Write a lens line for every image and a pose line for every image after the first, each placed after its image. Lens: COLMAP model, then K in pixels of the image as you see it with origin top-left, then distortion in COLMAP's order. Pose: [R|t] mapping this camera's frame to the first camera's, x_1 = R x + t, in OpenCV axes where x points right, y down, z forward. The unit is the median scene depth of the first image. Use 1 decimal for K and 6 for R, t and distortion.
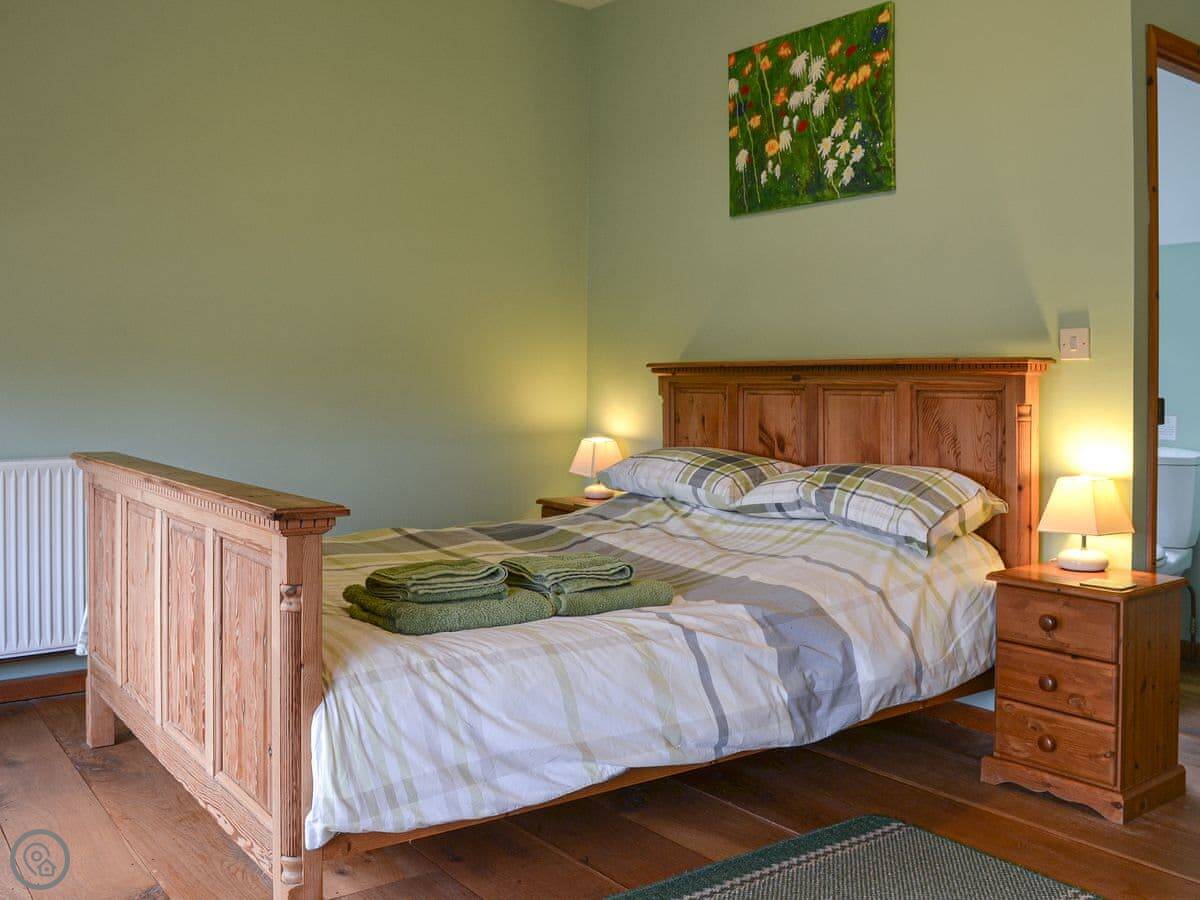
lens RADIAL K [[1078.5, 0, 600.0], [0, 1078.5, 450.0], [0, 0, 1]] dist [-0.047257, -0.007269]
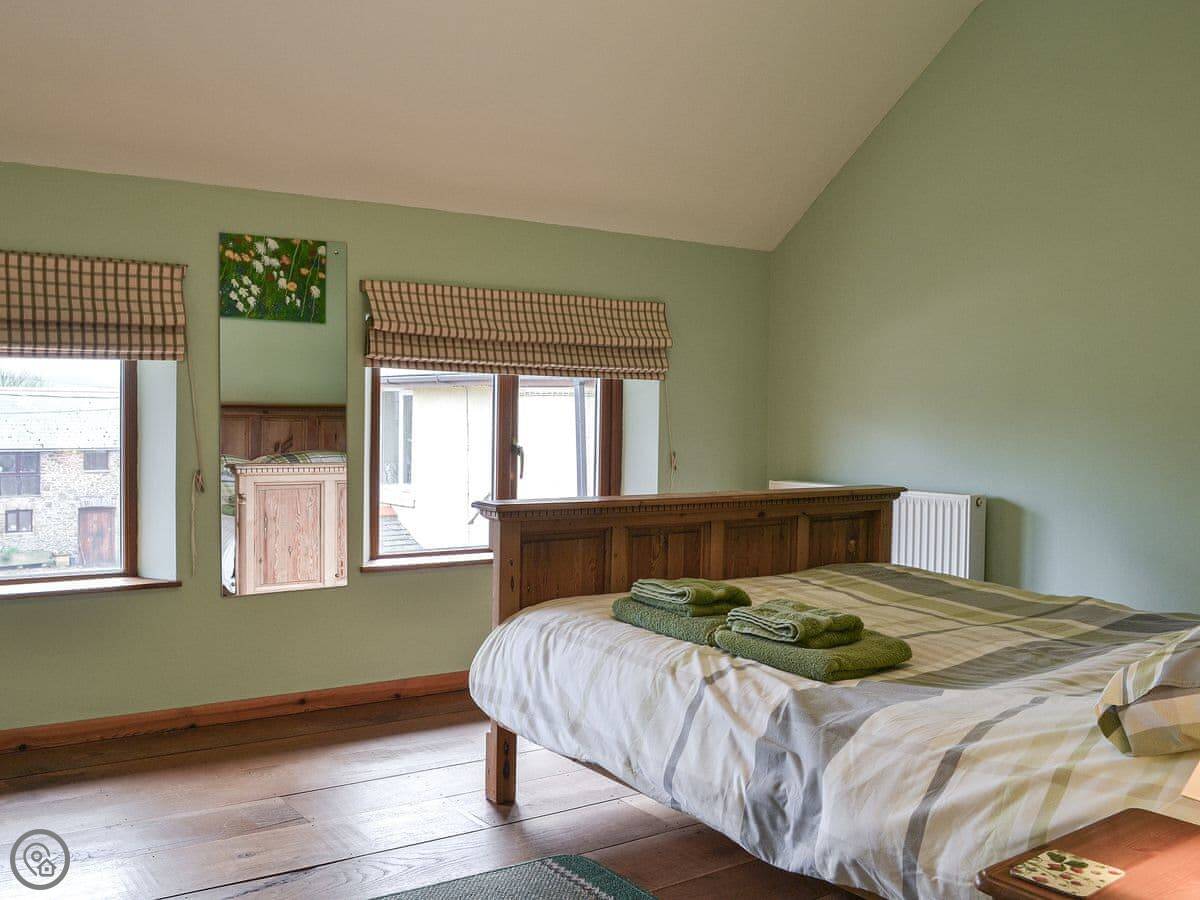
lens RADIAL K [[1078.5, 0, 600.0], [0, 1078.5, 450.0], [0, 0, 1]] dist [-0.047257, -0.007269]
pose [[-0.076635, 0.041225, -0.996207, 1.067968], [-0.024987, 0.998752, 0.043252, -0.096209], [0.996746, 0.028207, -0.075509, 0.931071]]
